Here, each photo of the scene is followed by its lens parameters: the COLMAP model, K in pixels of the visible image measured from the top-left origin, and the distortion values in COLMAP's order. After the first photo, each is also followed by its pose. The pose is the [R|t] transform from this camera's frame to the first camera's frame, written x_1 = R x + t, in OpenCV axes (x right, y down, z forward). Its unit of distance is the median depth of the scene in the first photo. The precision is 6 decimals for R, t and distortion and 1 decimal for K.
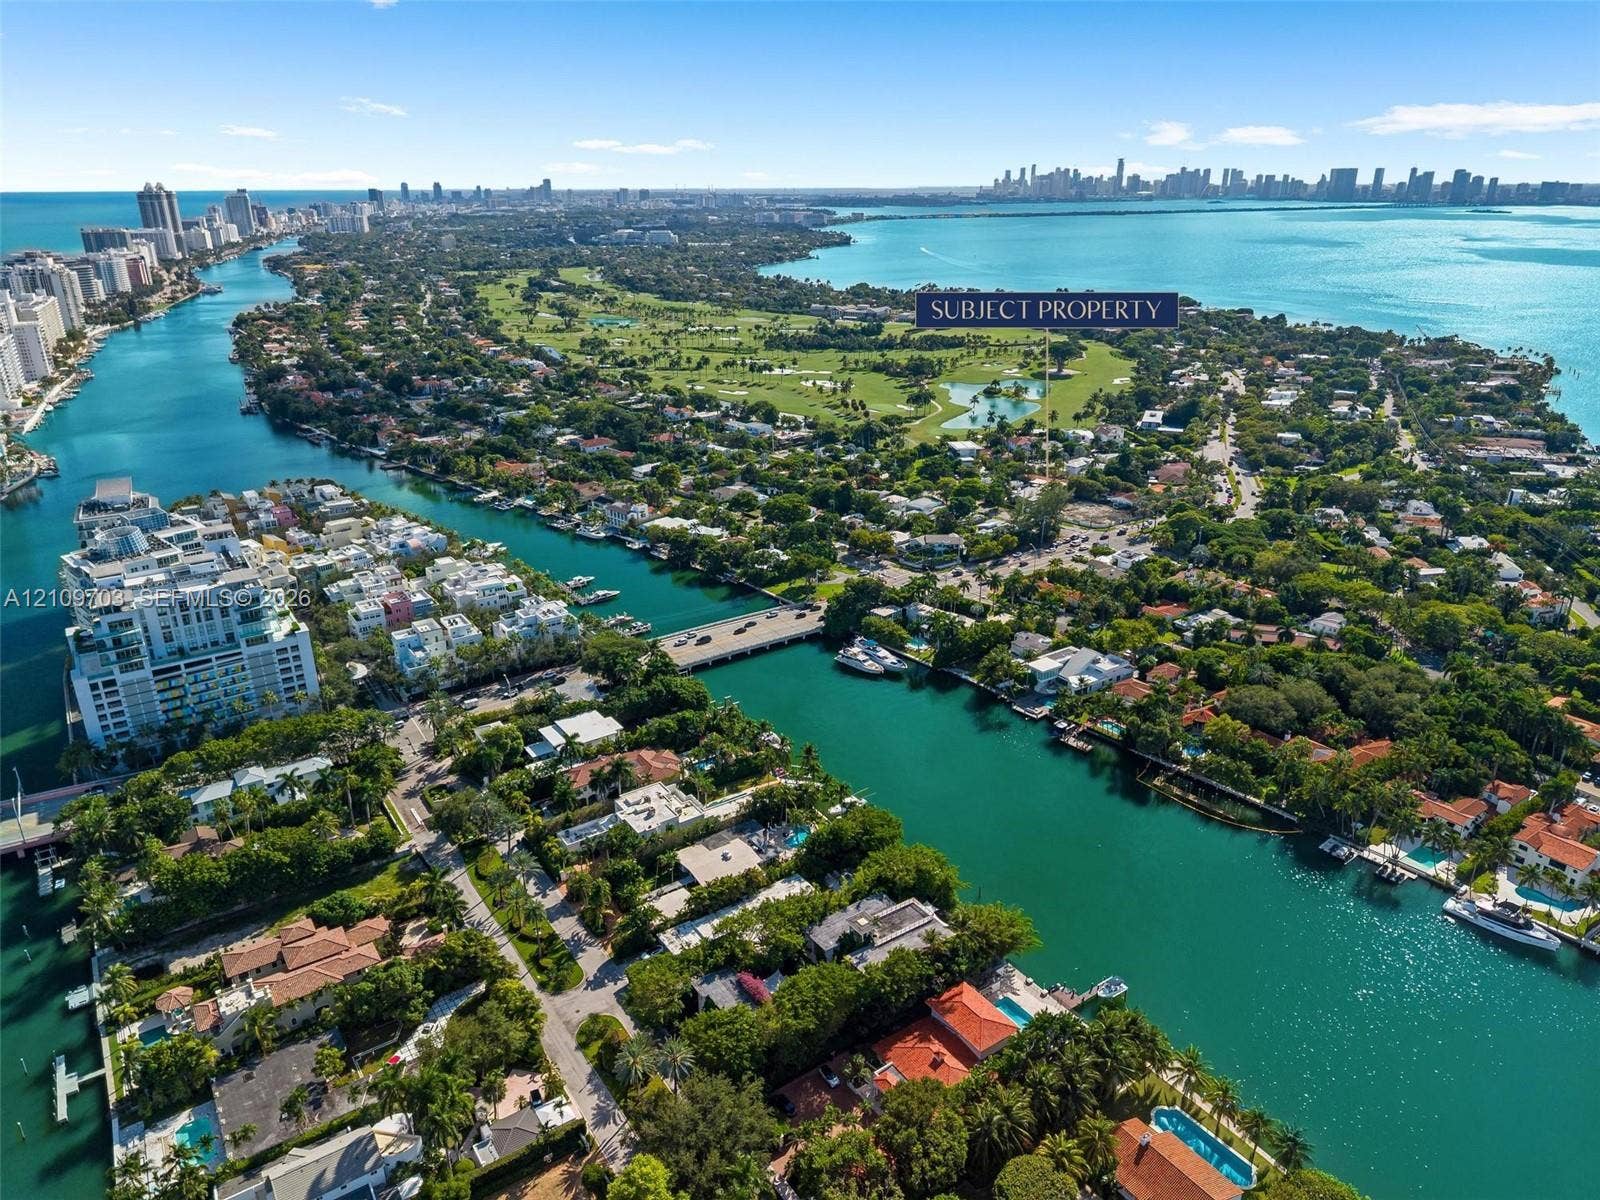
lens RADIAL K [[1058.3, 0, 796.3], [0, 1058.3, 587.9], [0, 0, 1]] dist [0.027486, -0.025275]
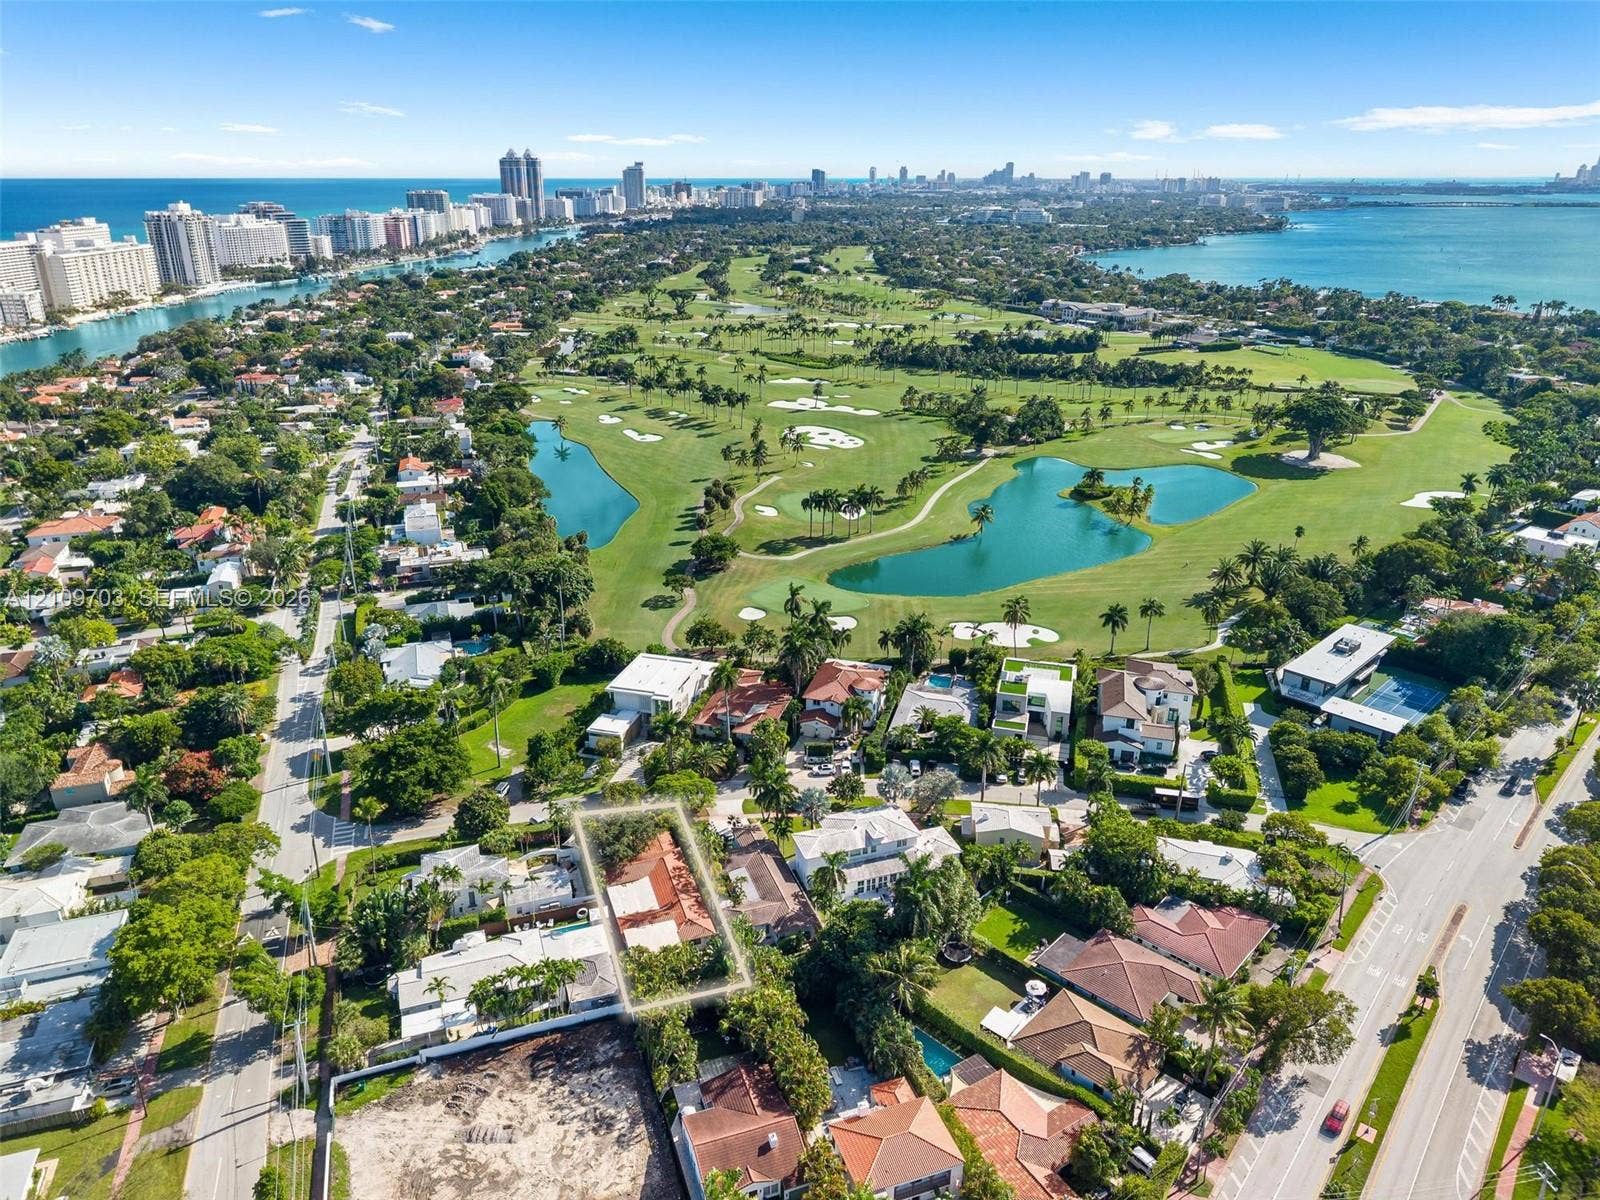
lens RADIAL K [[1058.3, 0, 778.9], [0, 1058.3, 598.3], [0, 0, 1]] dist [0.027486, -0.025275]
pose [[0.903733, 0.164441, -0.395254, 0.188735], [-0.157459, 0.986244, 0.050291, -0.104073], [0.398087, 0.016787, 0.917194, 0.377402]]
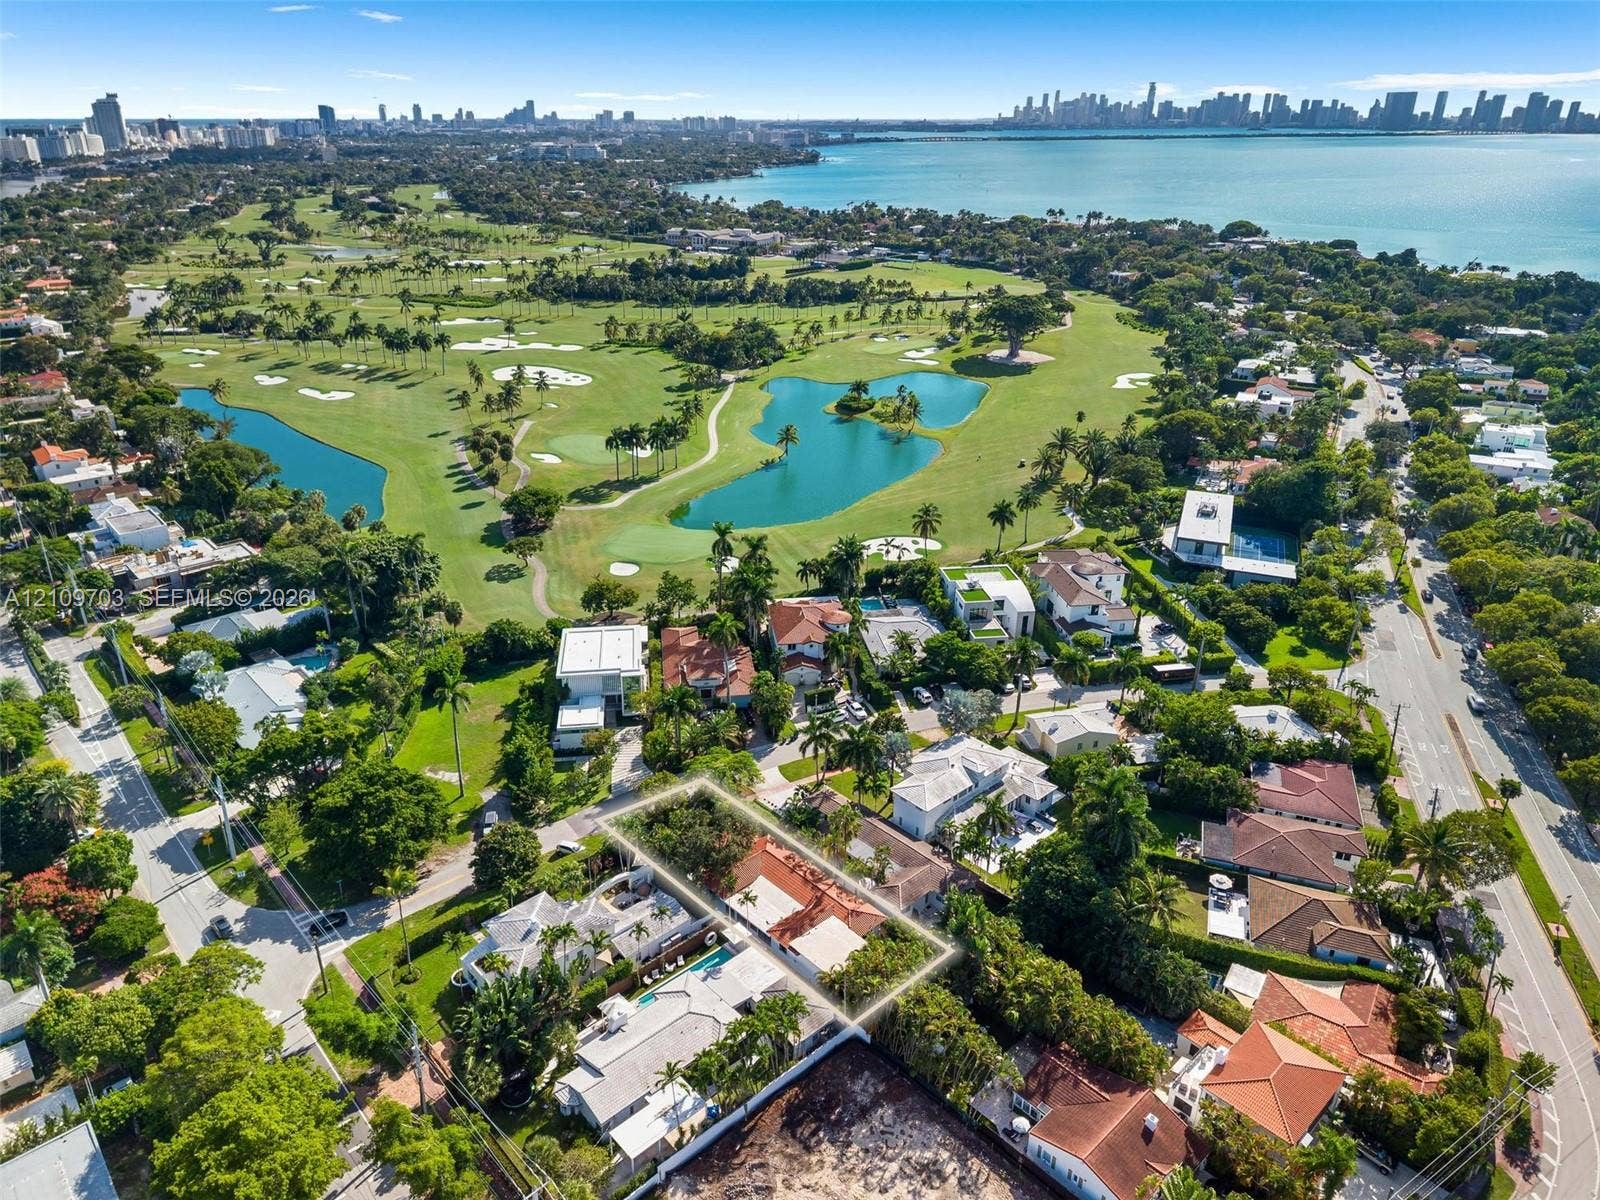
lens RADIAL K [[1058.3, 0, 759.1], [0, 1058.3, 607.1], [0, 0, 1]] dist [0.027486, -0.025275]
pose [[0.998987, 0.023261, -0.038527, 0.120786], [-0.020483, 0.997267, 0.070990, -0.094987], [0.040073, -0.070129, 0.996733, 0.386199]]
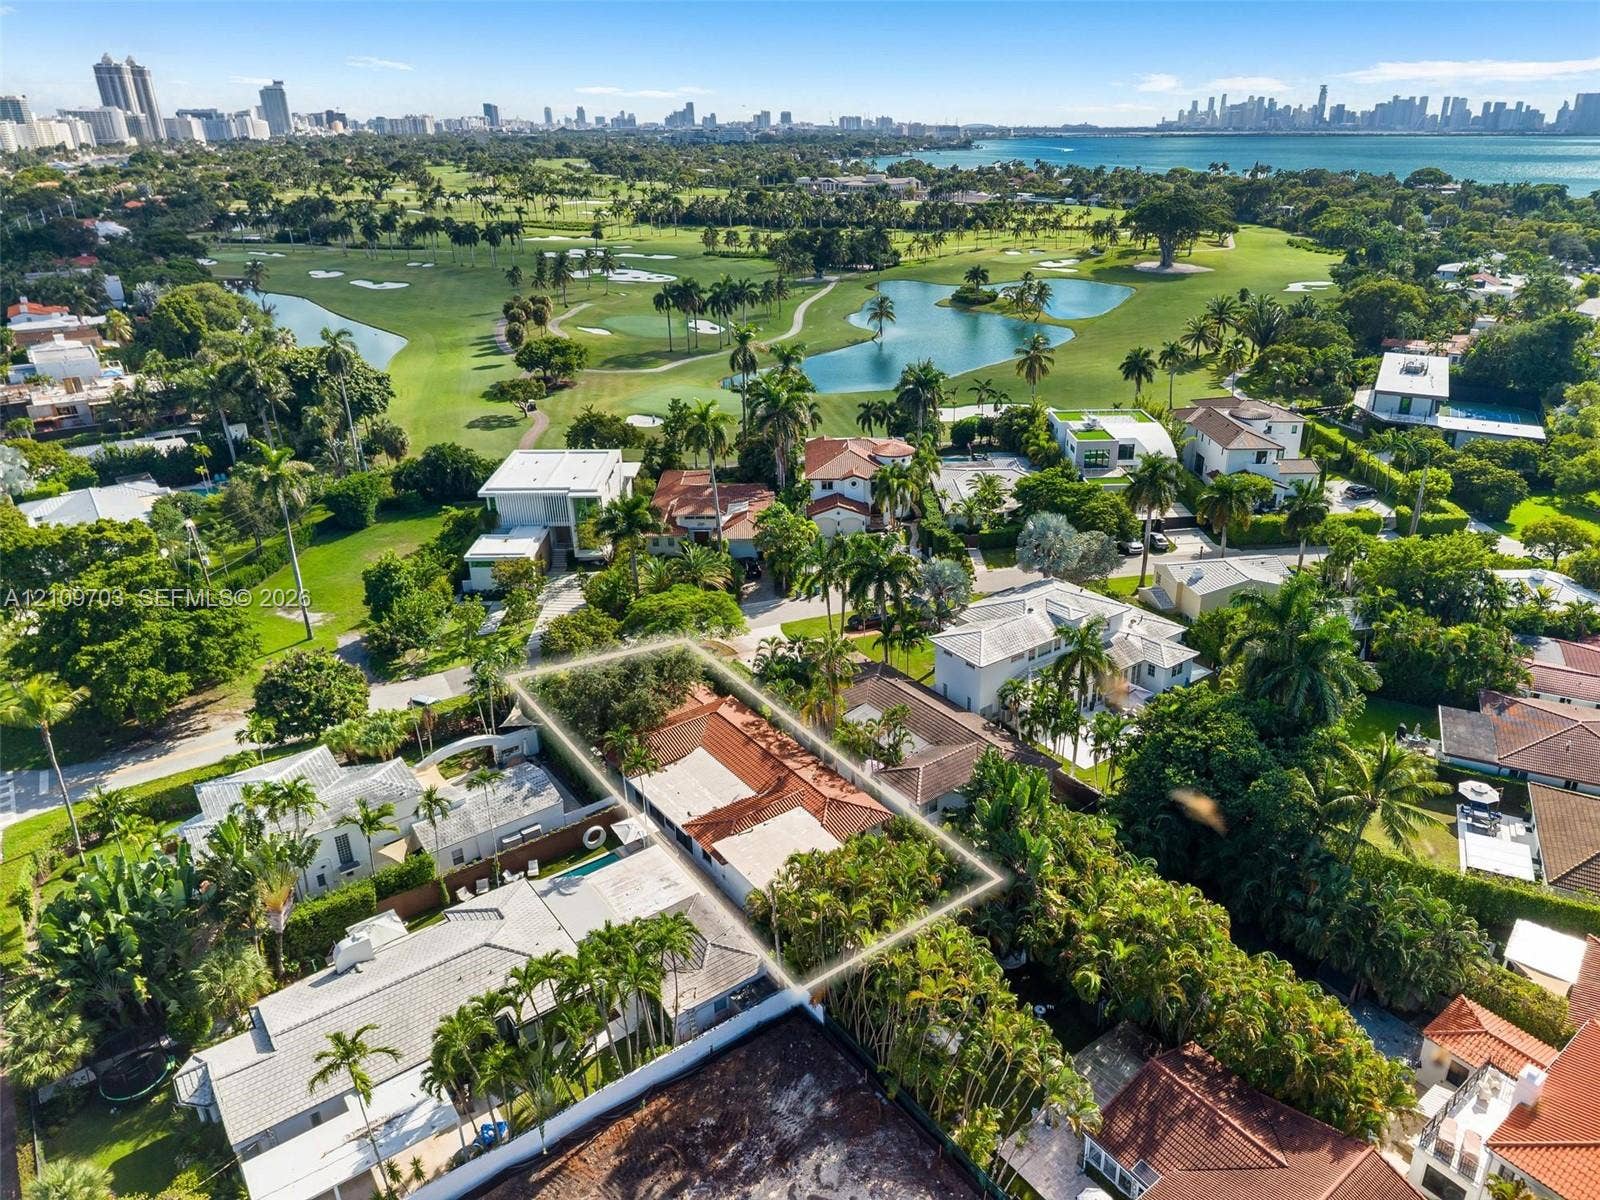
lens RADIAL K [[1058.3, 0, 828.9], [0, 1058.3, 601.7], [0, 0, 1]] dist [0.027486, -0.025275]
pose [[0.992630, 0.055869, -0.107539, 0.134334], [-0.049209, 0.996760, 0.063627, -0.069588], [0.110746, -0.057866, 0.992163, 0.435792]]
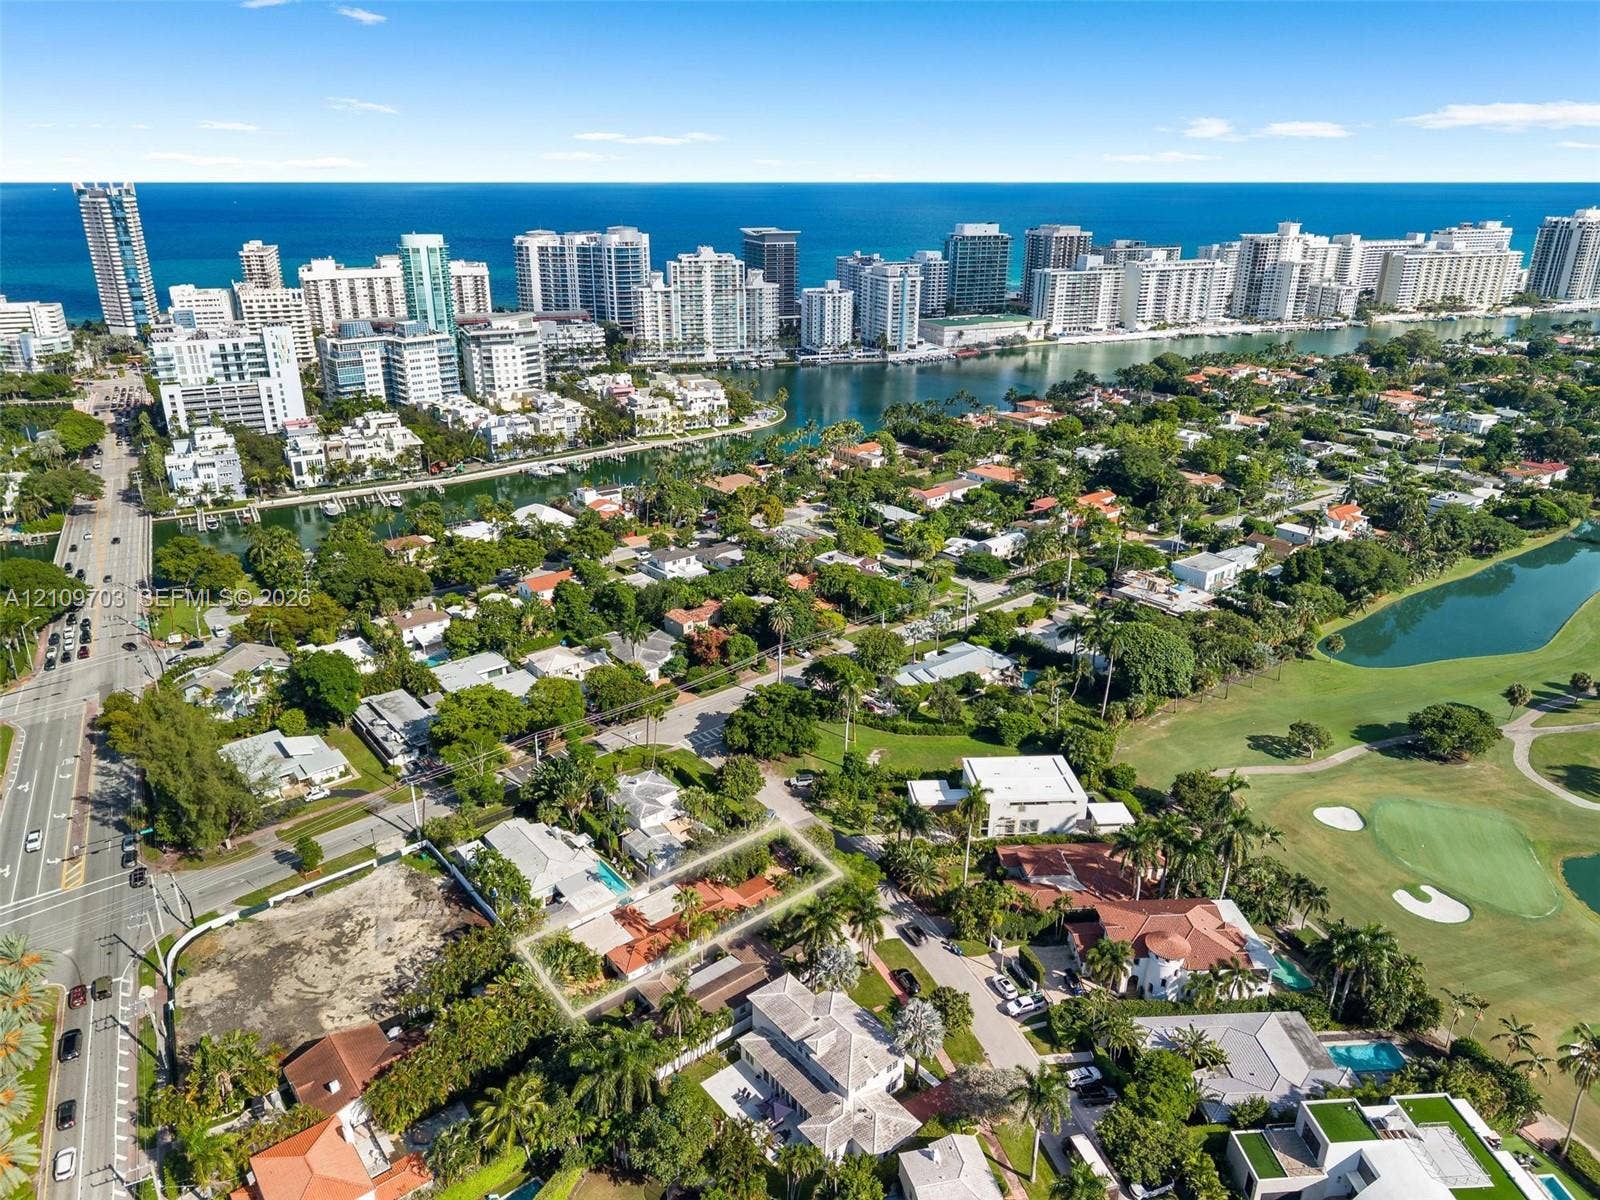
lens RADIAL K [[1058.3, 0, 800.4], [0, 1058.3, 595.8], [0, 0, 1]] dist [0.027486, -0.025275]
pose [[-0.084357, 0.371537, -0.924578, 0.238104], [-0.354623, 0.855940, 0.376310, -0.151783], [0.931196, 0.359621, 0.059551, 0.501461]]
